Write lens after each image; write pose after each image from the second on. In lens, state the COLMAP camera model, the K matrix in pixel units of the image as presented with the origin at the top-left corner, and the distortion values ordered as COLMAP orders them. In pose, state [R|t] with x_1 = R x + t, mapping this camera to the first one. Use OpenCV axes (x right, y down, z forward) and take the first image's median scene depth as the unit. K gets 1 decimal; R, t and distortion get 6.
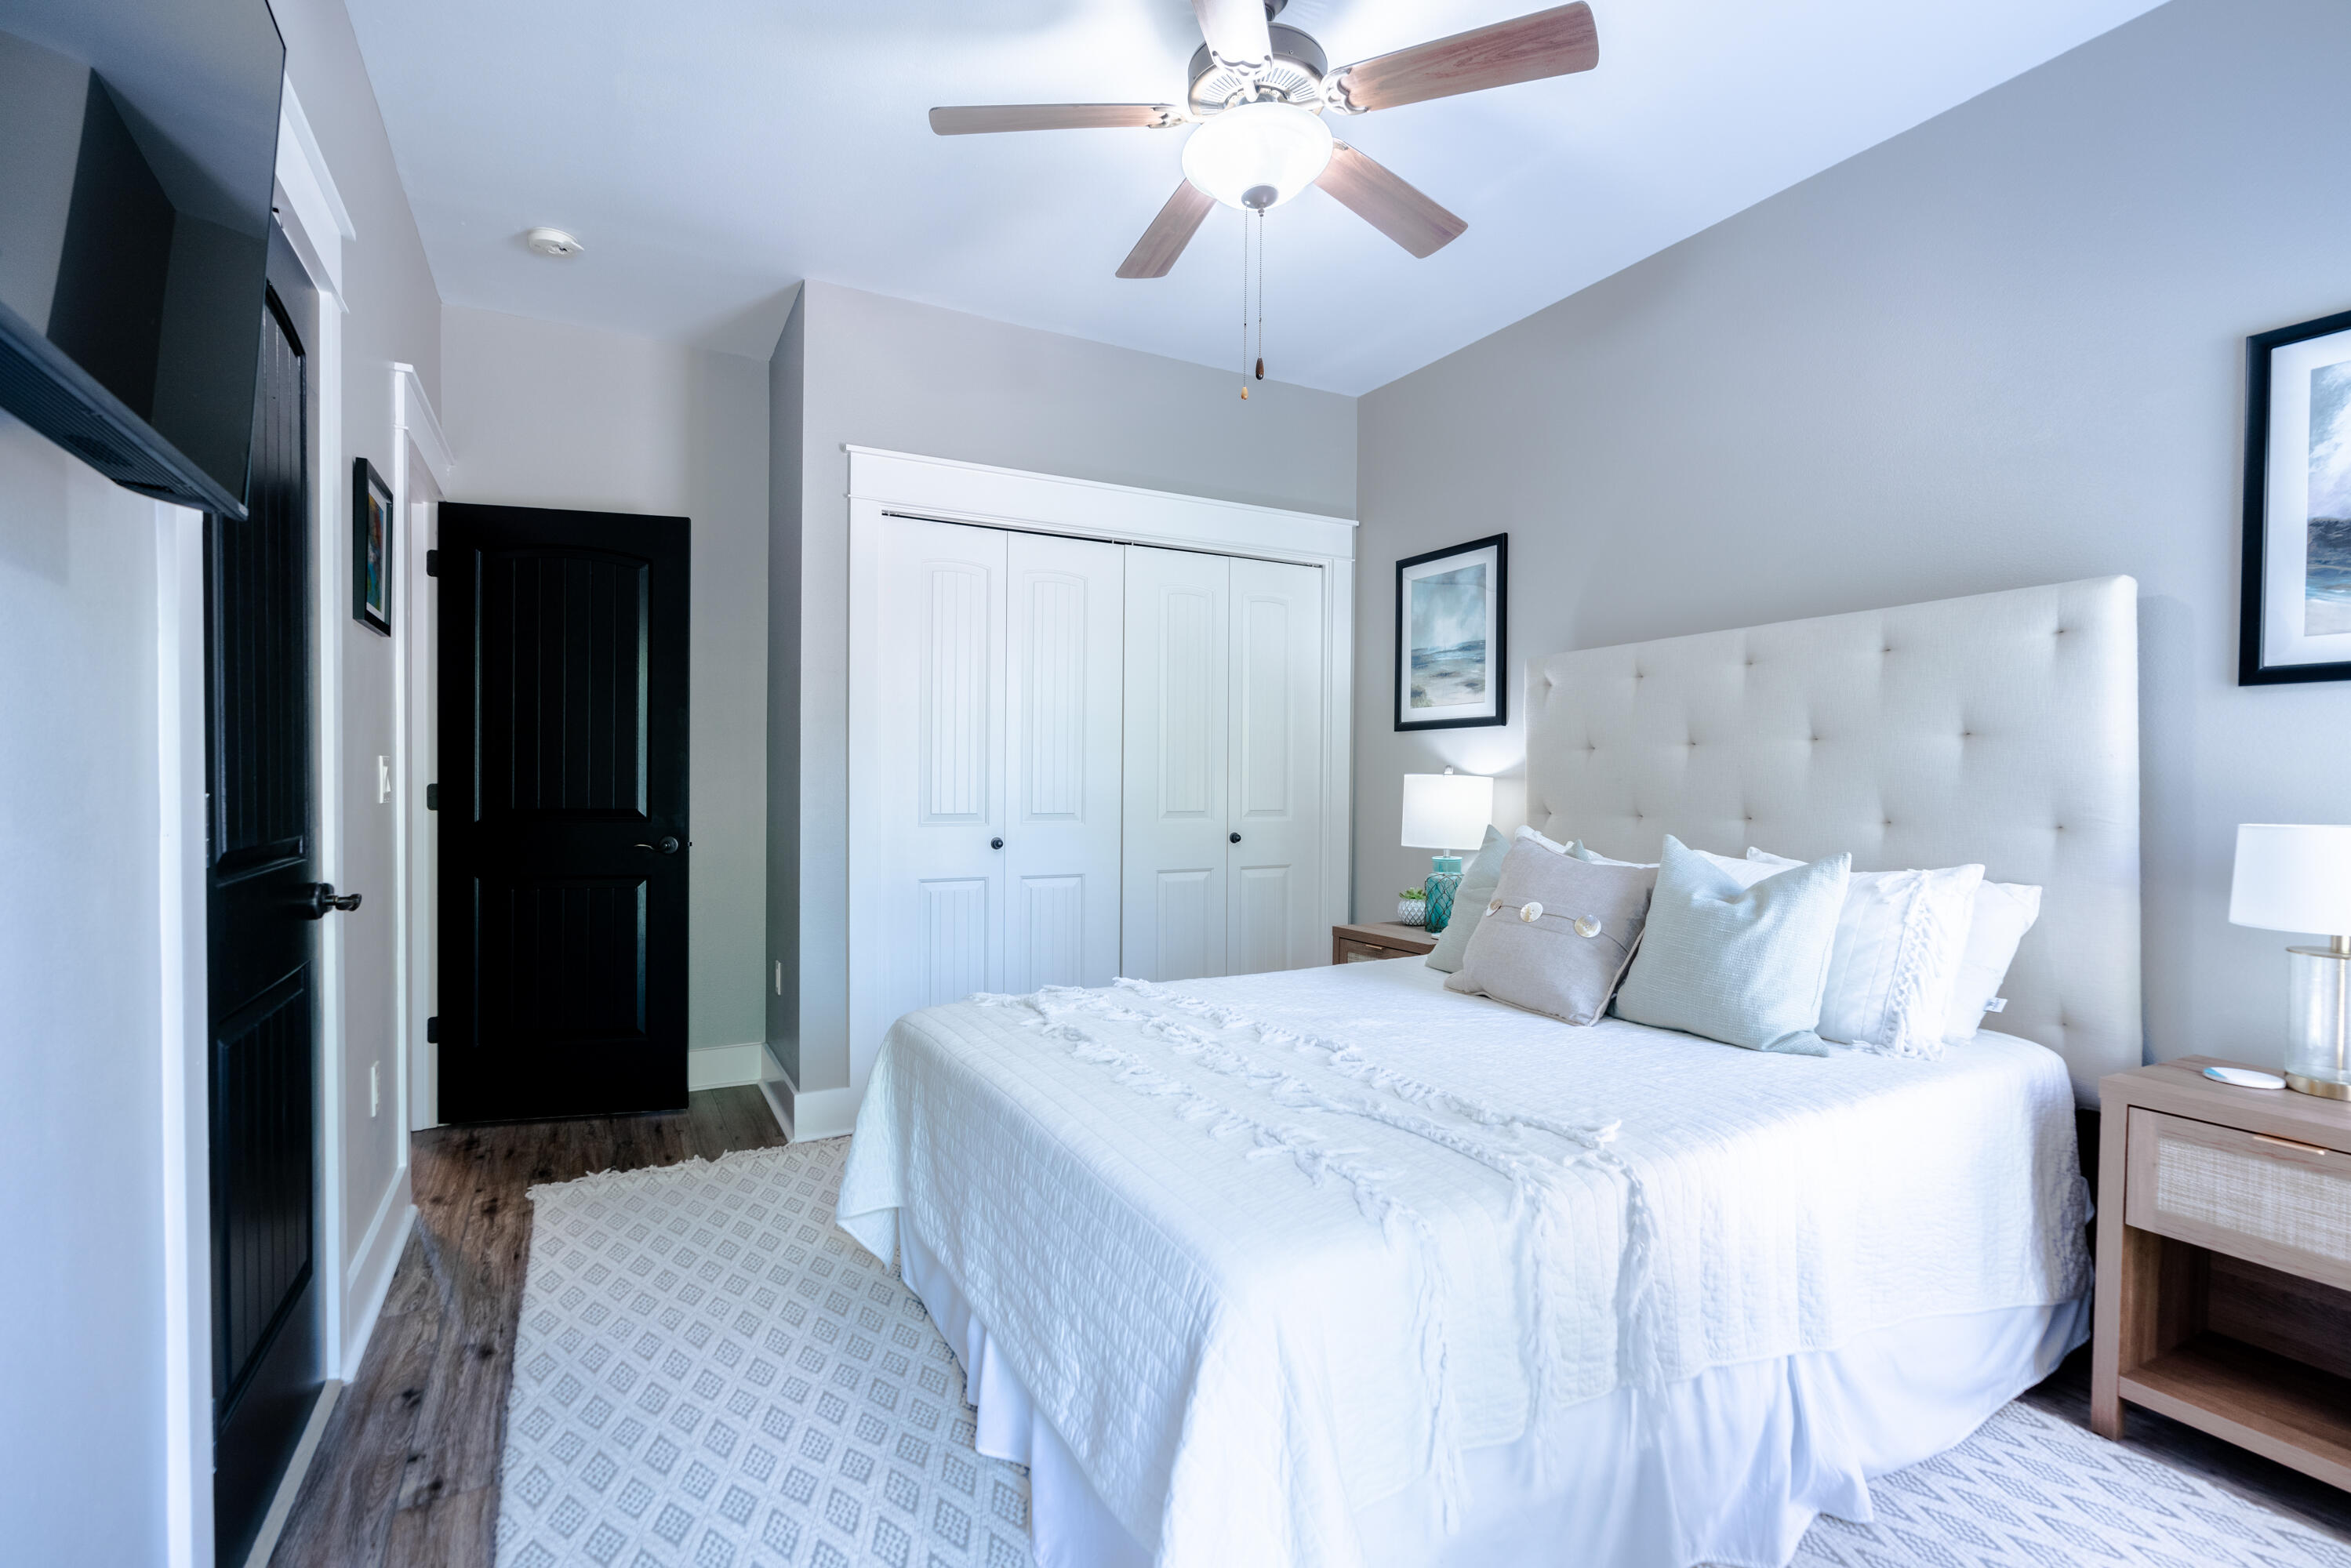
lens RADIAL K [[1076.2, 0, 1169.6], [0, 1076.2, 791.1], [0, 0, 1]] dist [-0.002156, -0.000175]
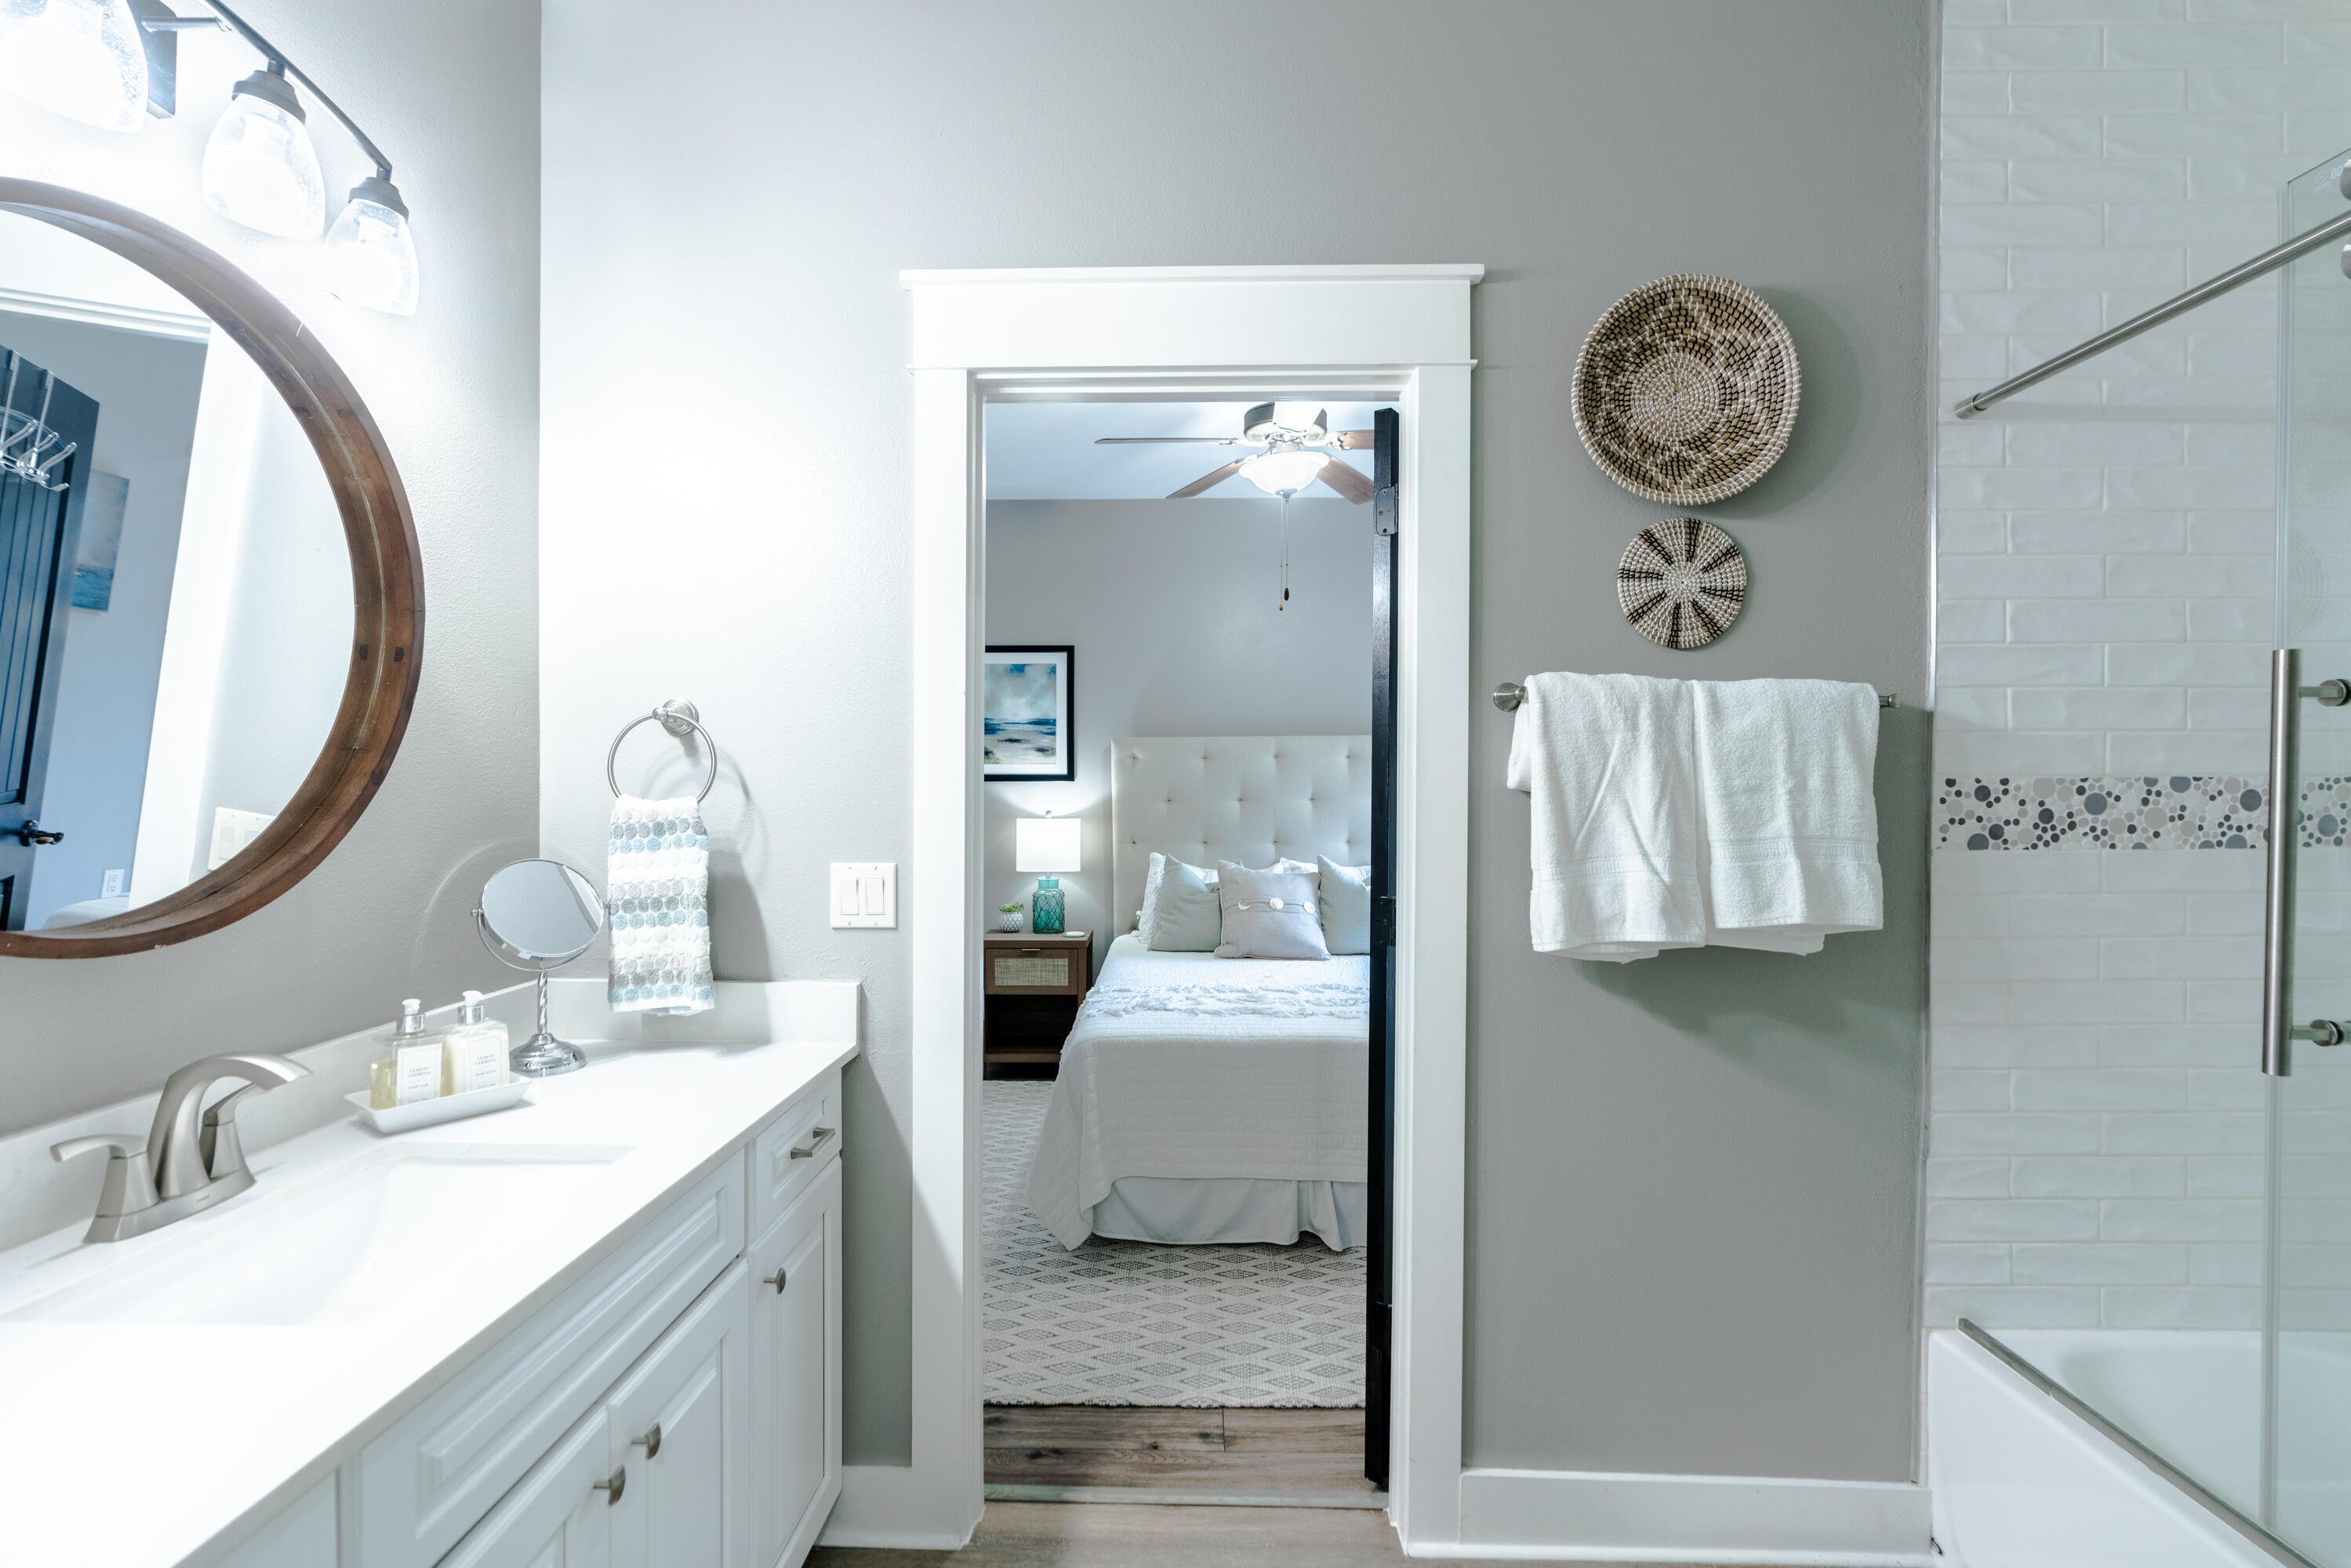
lens RADIAL K [[1058.6, 0, 1177.5], [0, 1058.6, 794.3], [0, 0, 1]] dist [-0.006302, 0.000220]
pose [[0.499712, -0.015352, 0.866056, -0.808040], [0.010351, 0.999877, 0.011752, -0.057642], [-0.866130, 0.003092, 0.499809, 0.182524]]
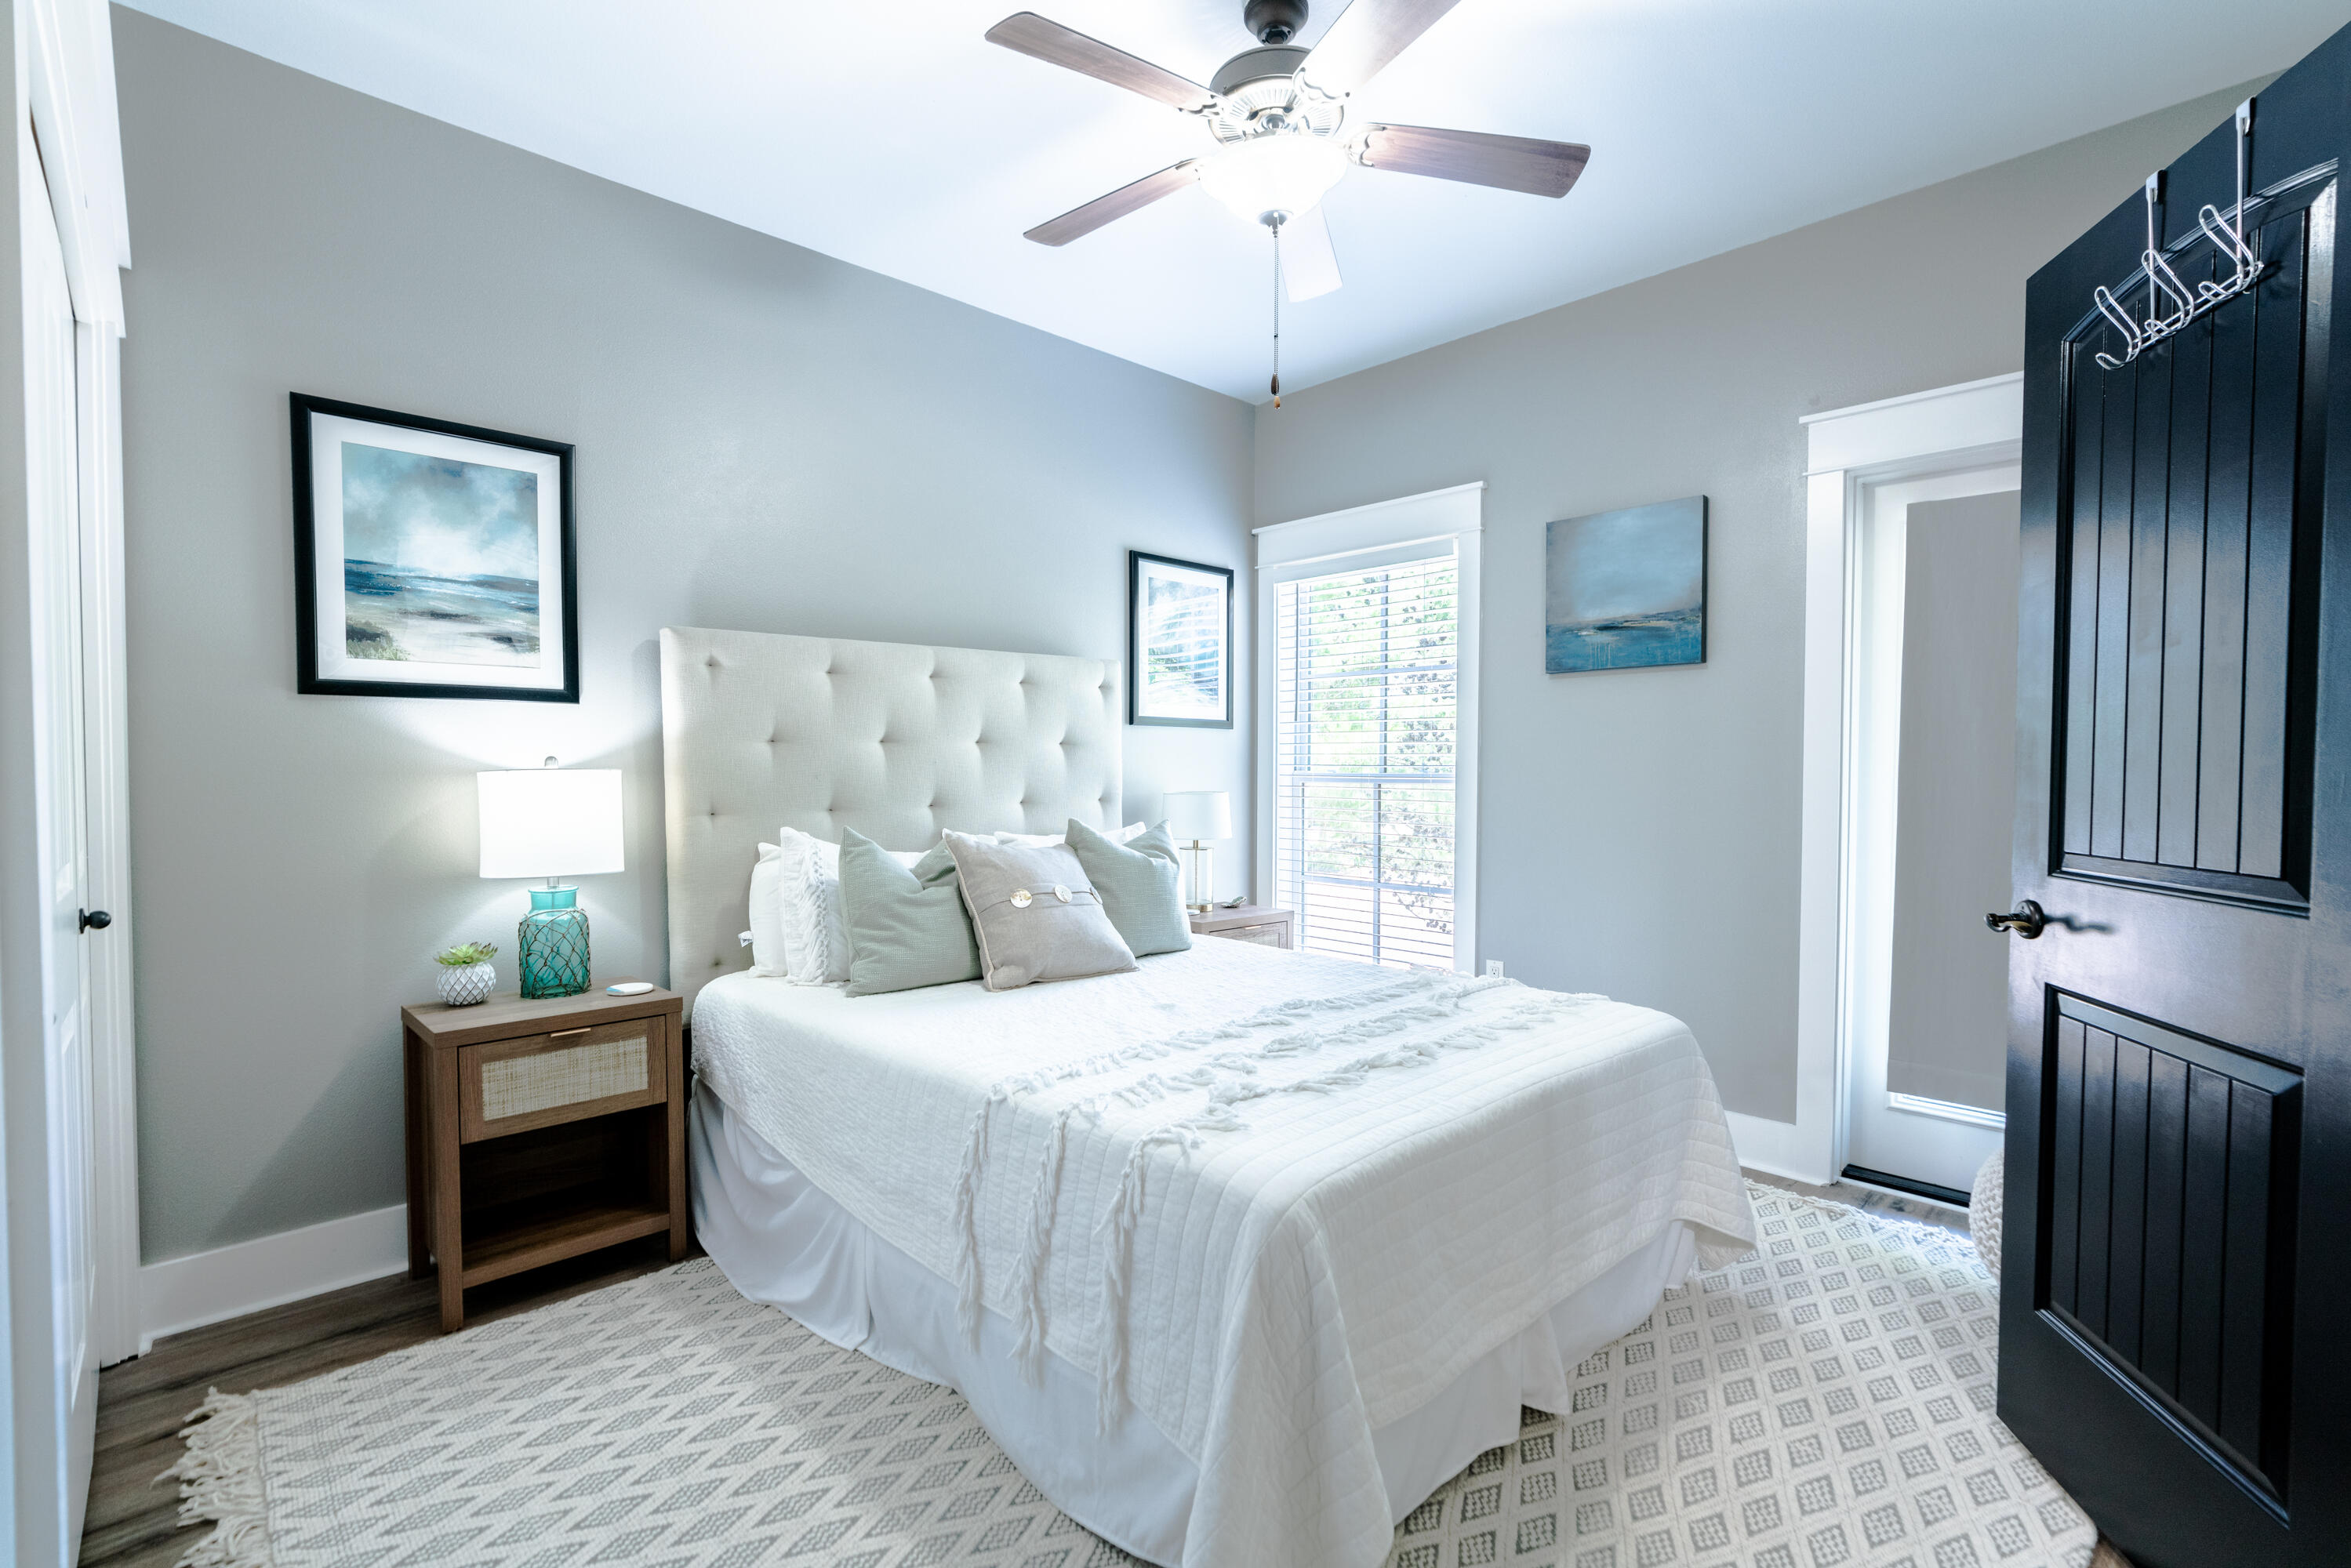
lens RADIAL K [[1058.6, 0, 1177.5], [0, 1058.6, 794.3], [0, 0, 1]] dist [-0.006302, 0.000220]
pose [[-0.257923, -0.030170, 0.965694, -0.500491], [0.010097, 0.999374, 0.033918, -0.017973], [-0.966113, 0.018499, -0.257457, 0.768960]]
